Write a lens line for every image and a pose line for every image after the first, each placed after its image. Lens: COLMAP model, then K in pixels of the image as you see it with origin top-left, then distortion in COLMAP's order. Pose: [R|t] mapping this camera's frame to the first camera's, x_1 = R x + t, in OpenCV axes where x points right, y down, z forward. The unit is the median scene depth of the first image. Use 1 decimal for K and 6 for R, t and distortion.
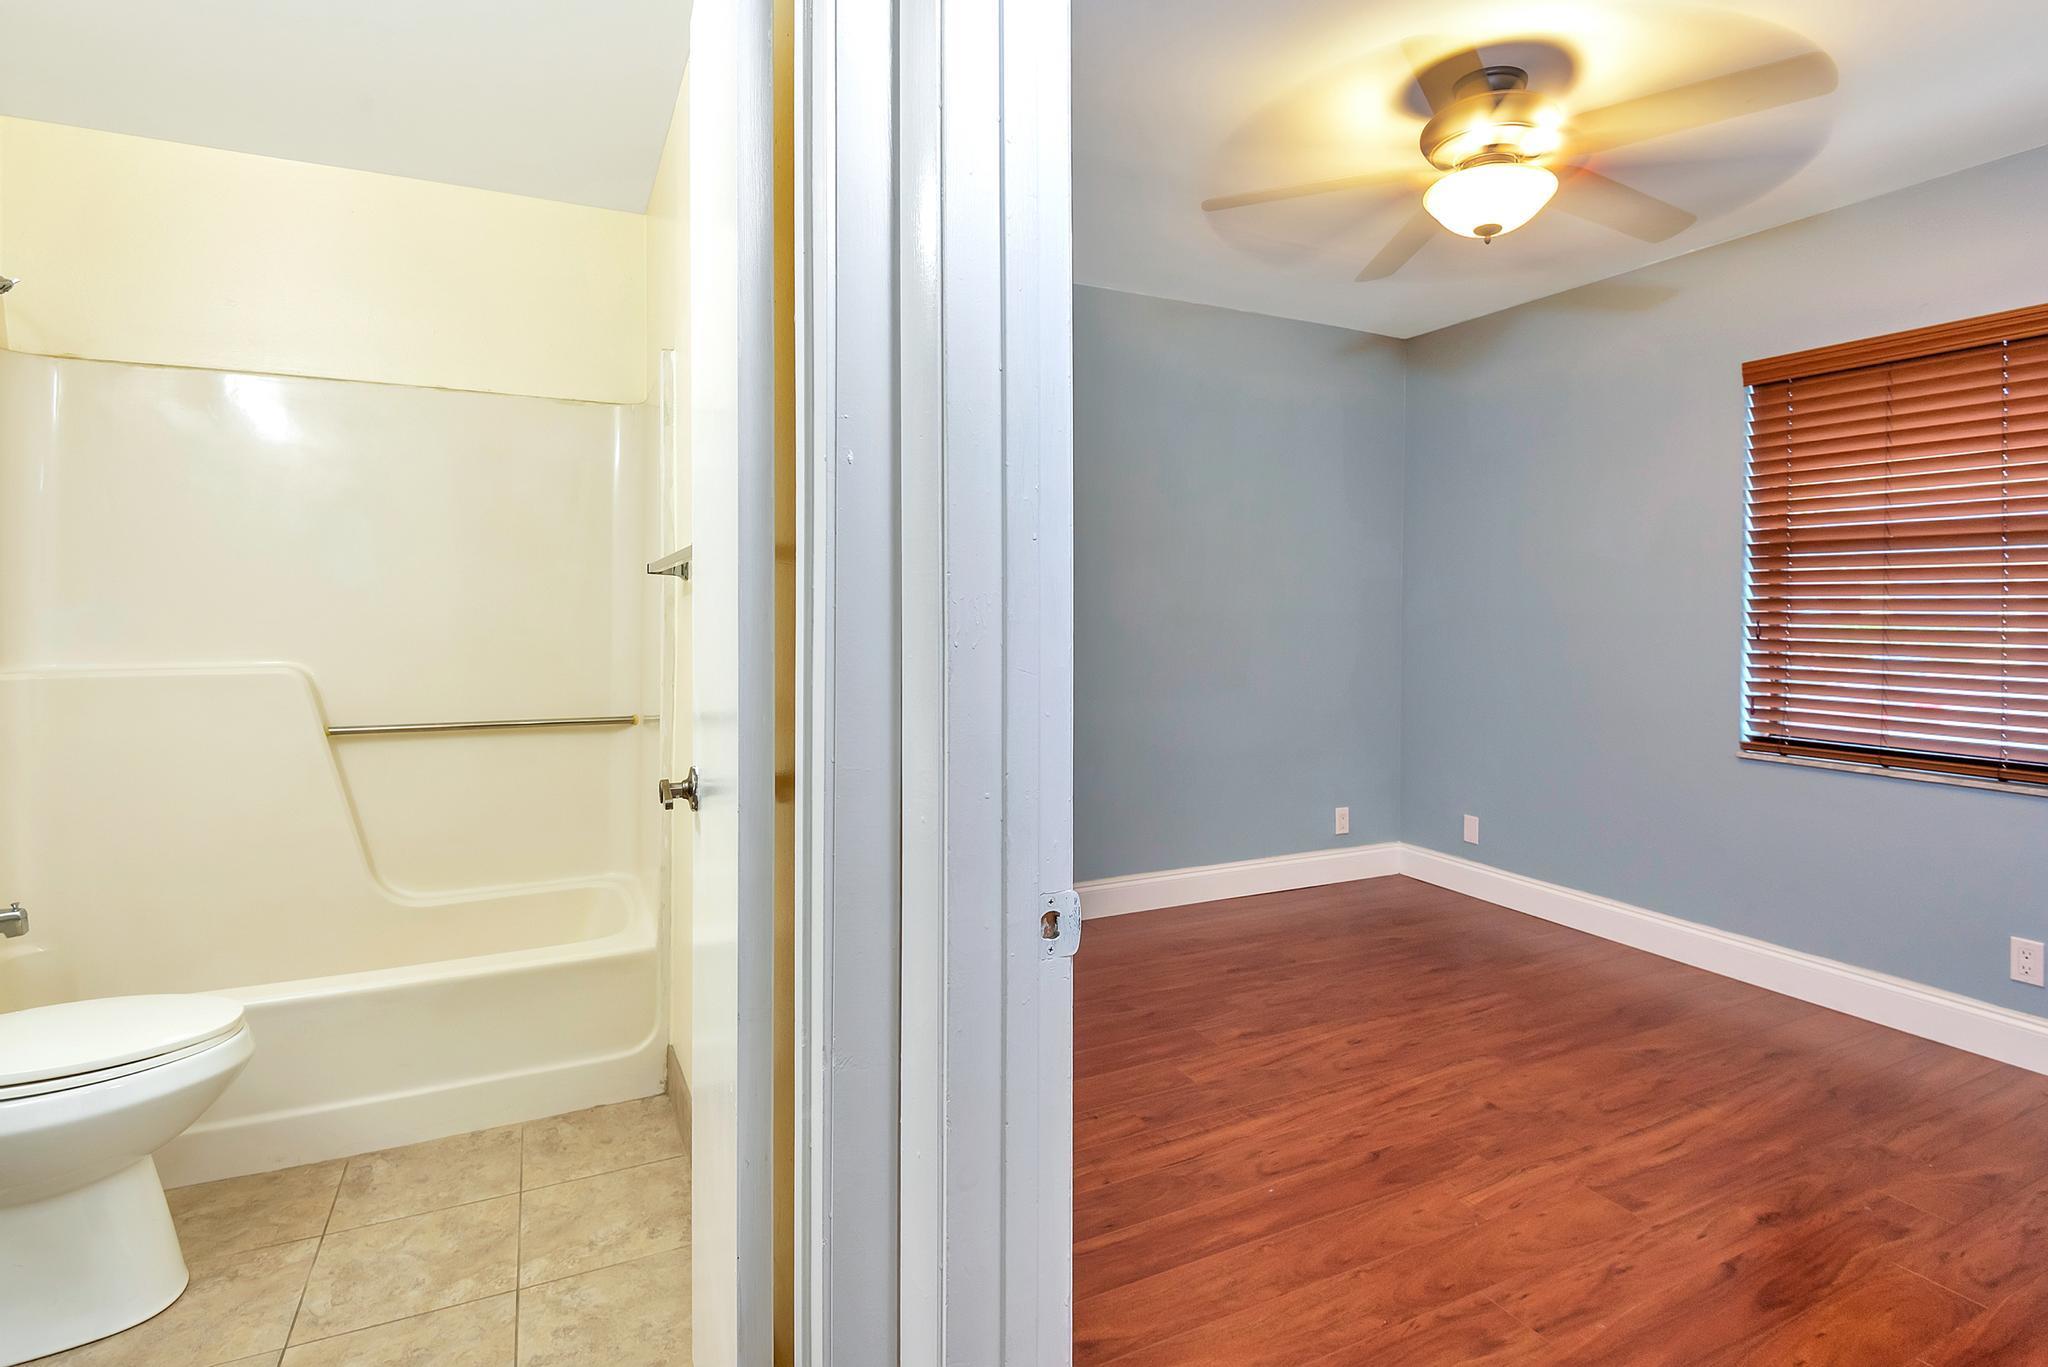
lens RADIAL K [[998.0, 0, 1033.0], [0, 998.0, 618.8], [0, 0, 1]] dist [-0.018585, -0.004481]
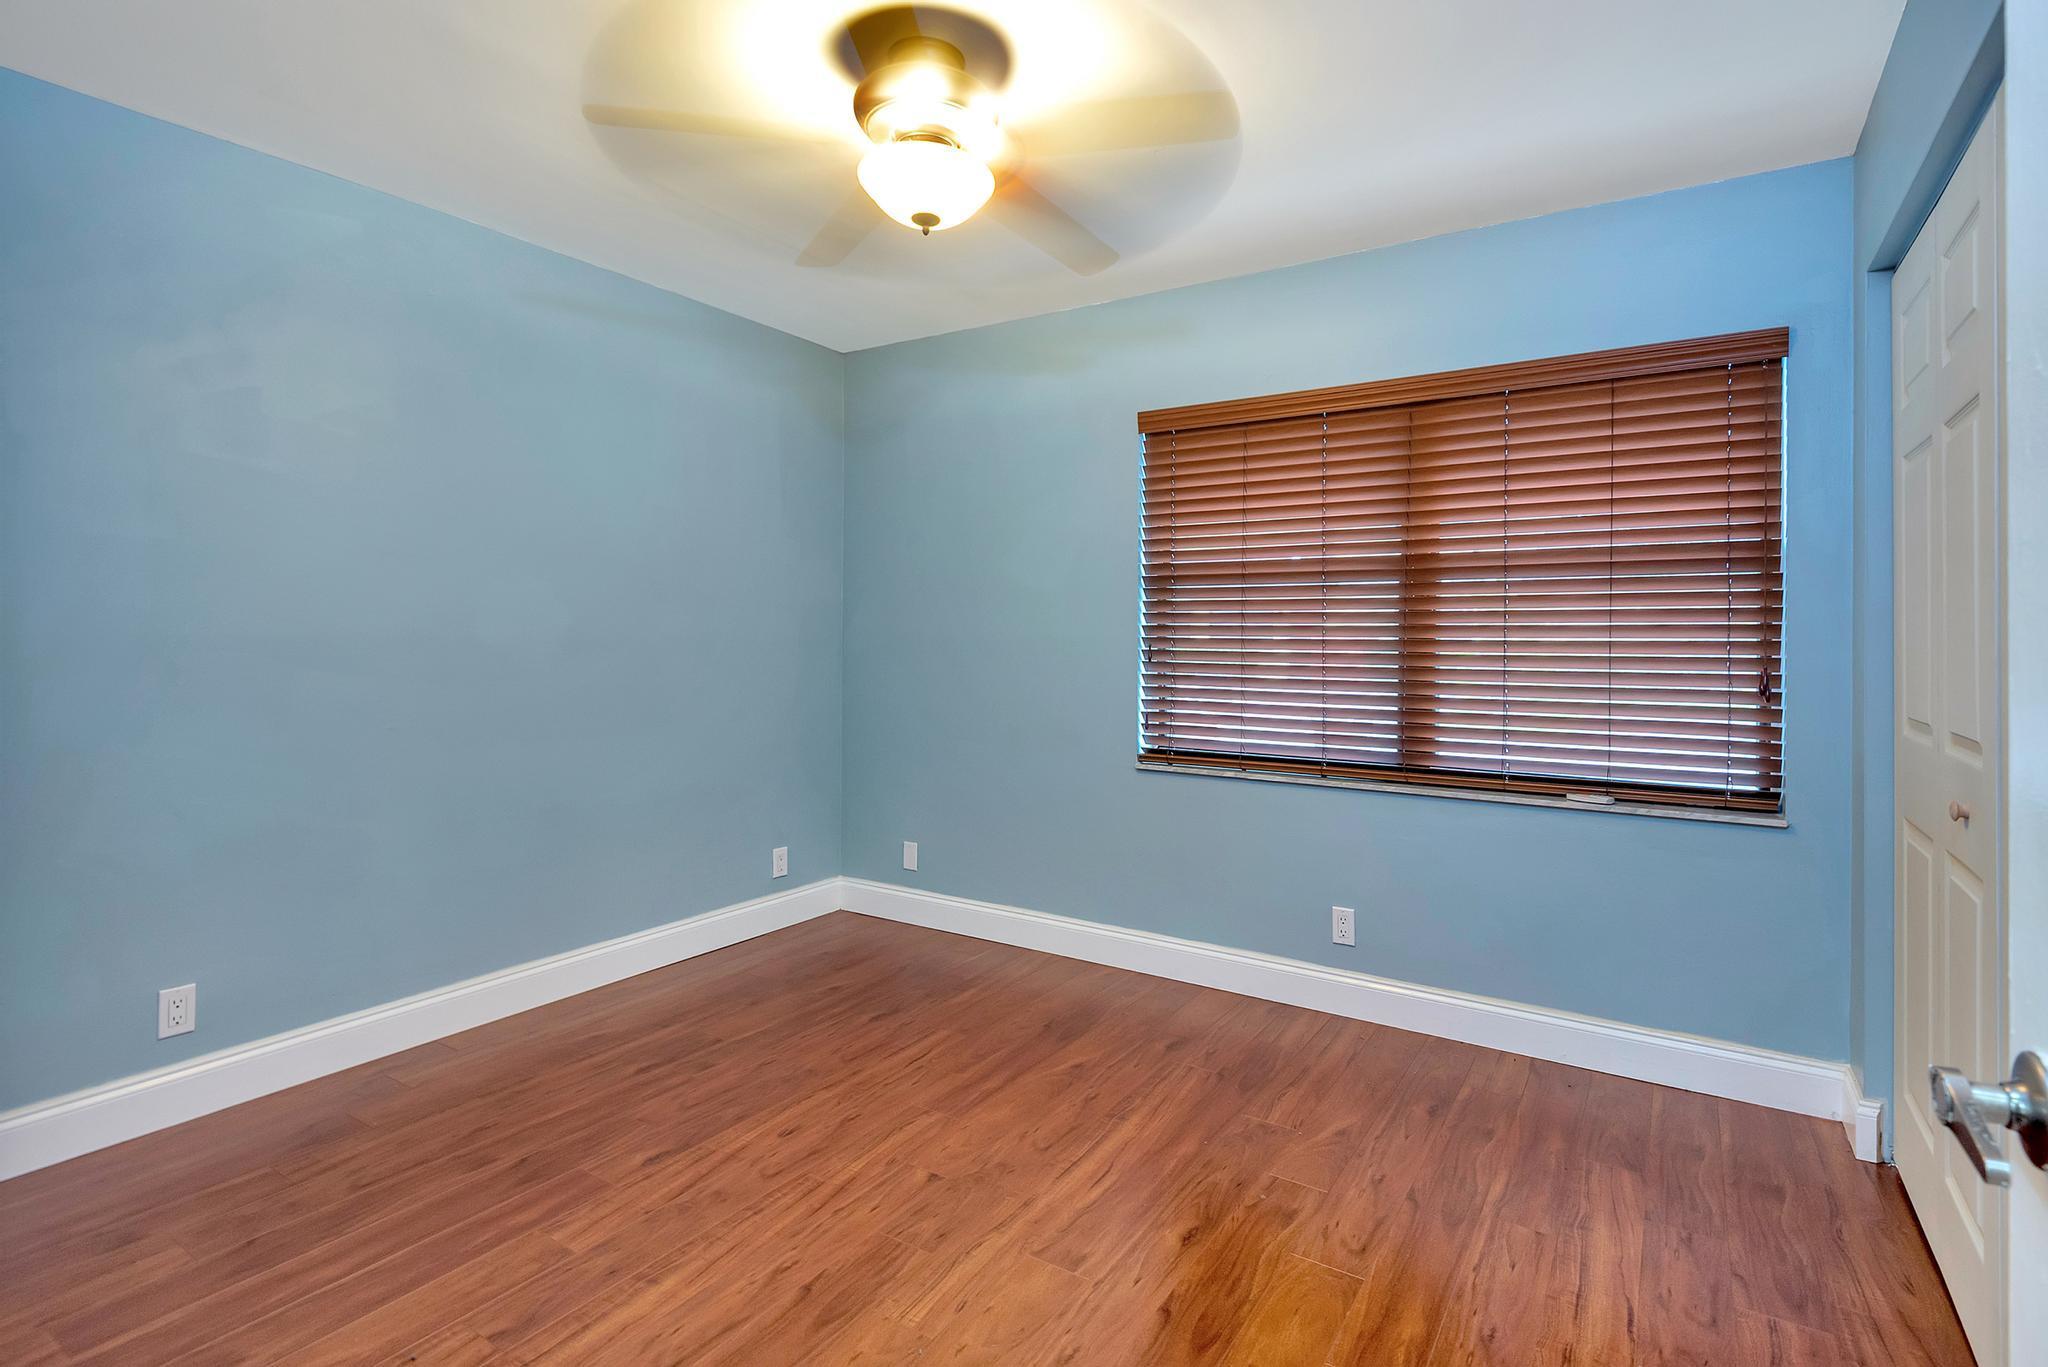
lens RADIAL K [[983.8, 0, 1066.1], [0, 983.8, 659.5], [0, 0, 1]] dist [0.013189, -0.009434]
pose [[0.840250, -0.010428, 0.542099, 0.069516], [0.001068, 0.999845, 0.017578, -0.001445], [-0.542199, -0.014191, 0.840130, 0.157042]]
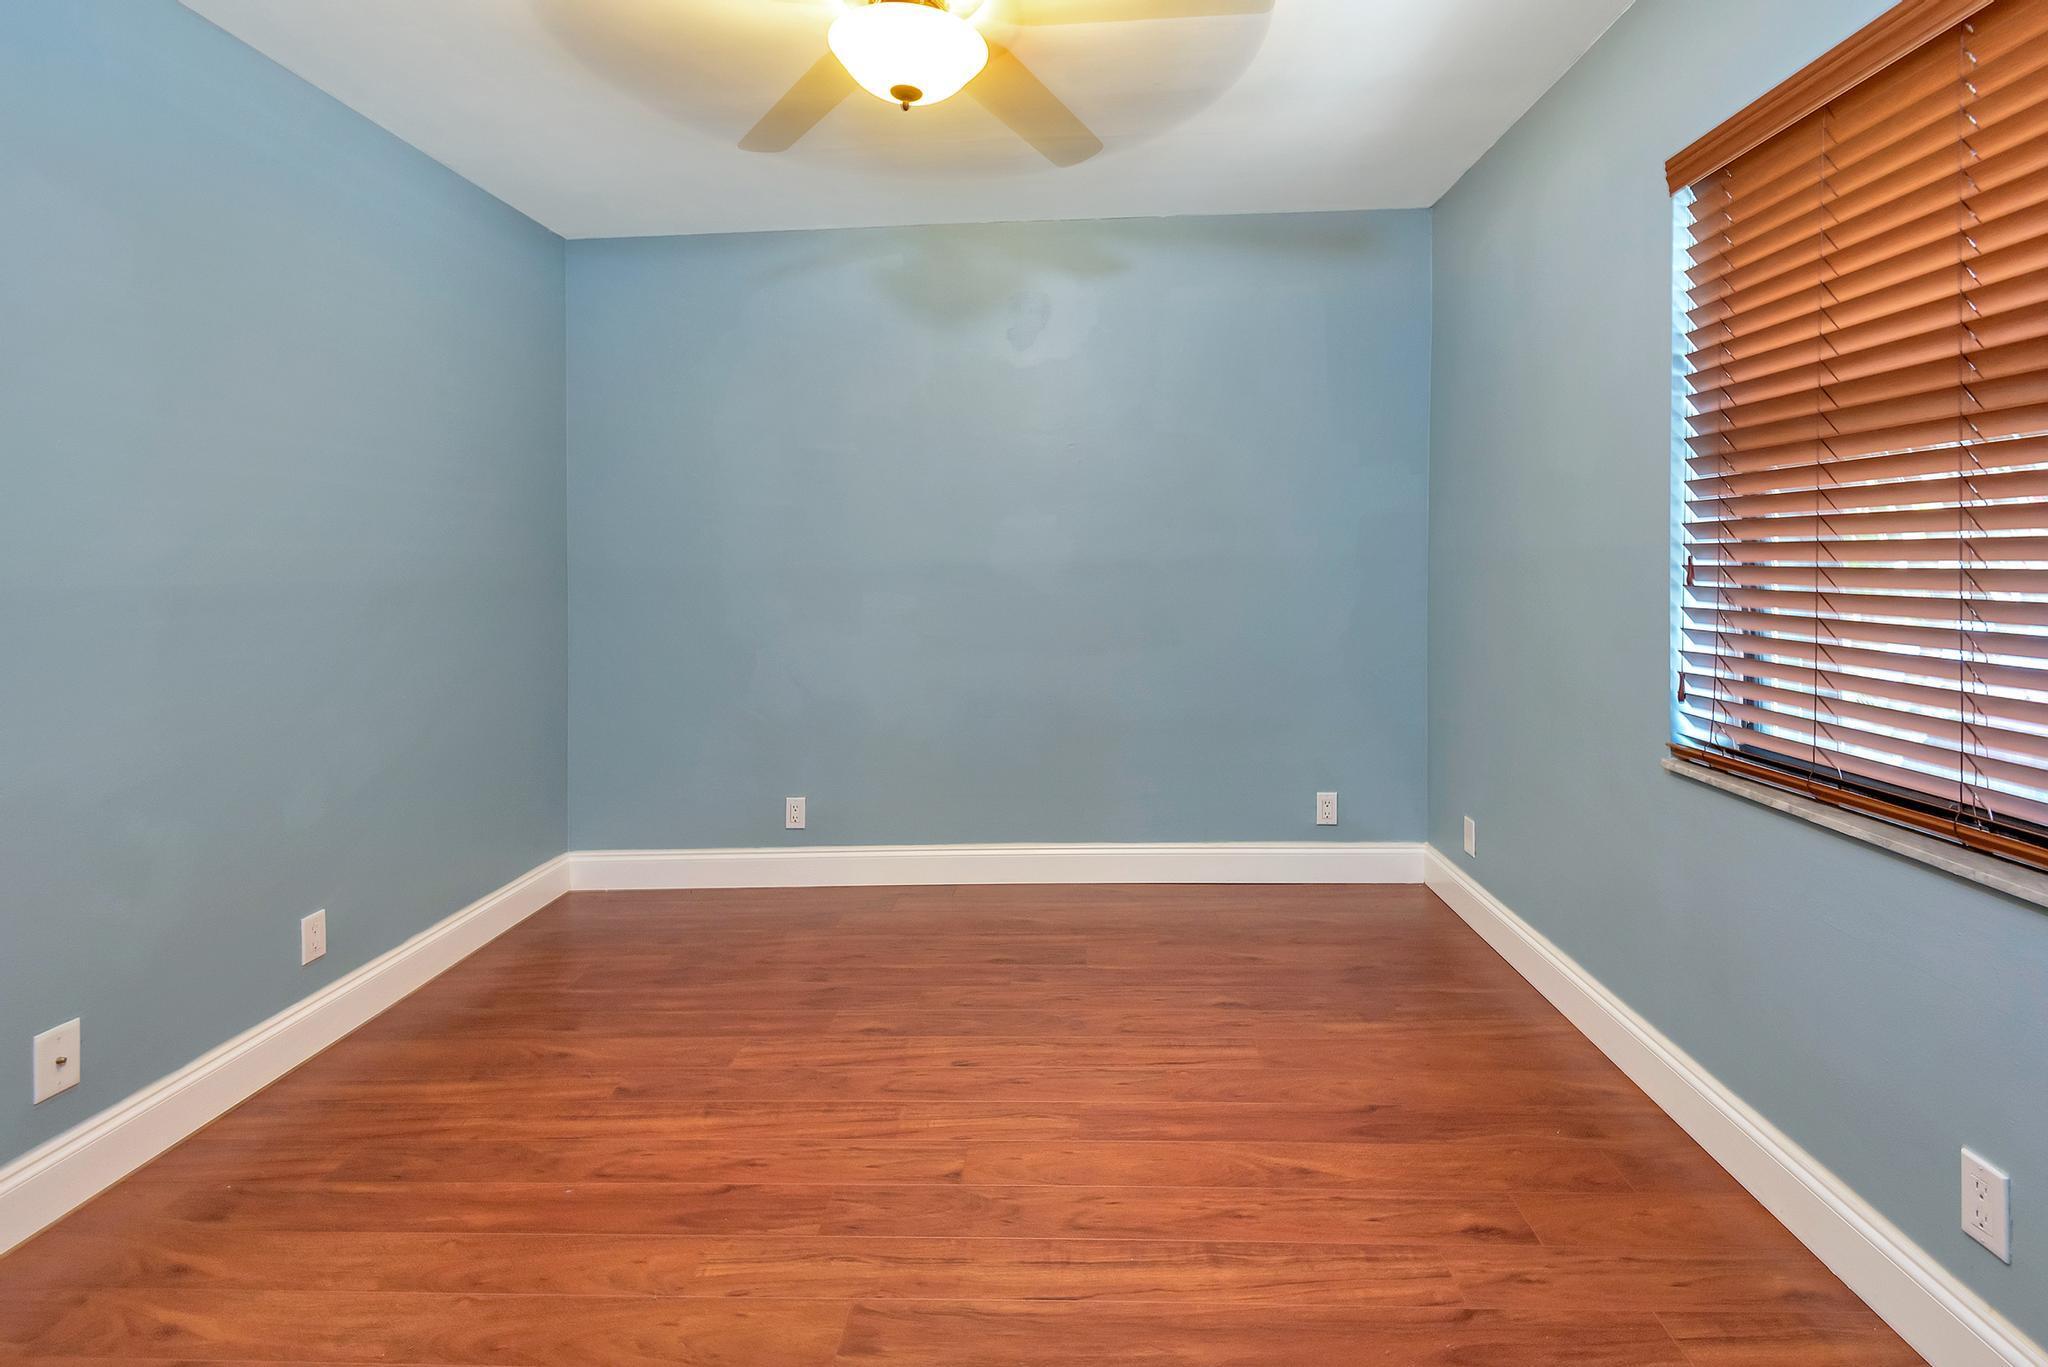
lens RADIAL K [[983.8, 0, 1032.3], [0, 983.8, 662.4], [0, 0, 1]] dist [0.013189, -0.009434]
pose [[0.886995, 0.026534, -0.461016, 0.790871], [0.020124, 0.995178, 0.095996, 0.005388], [0.461341, -0.094425, 0.882184, 0.331137]]
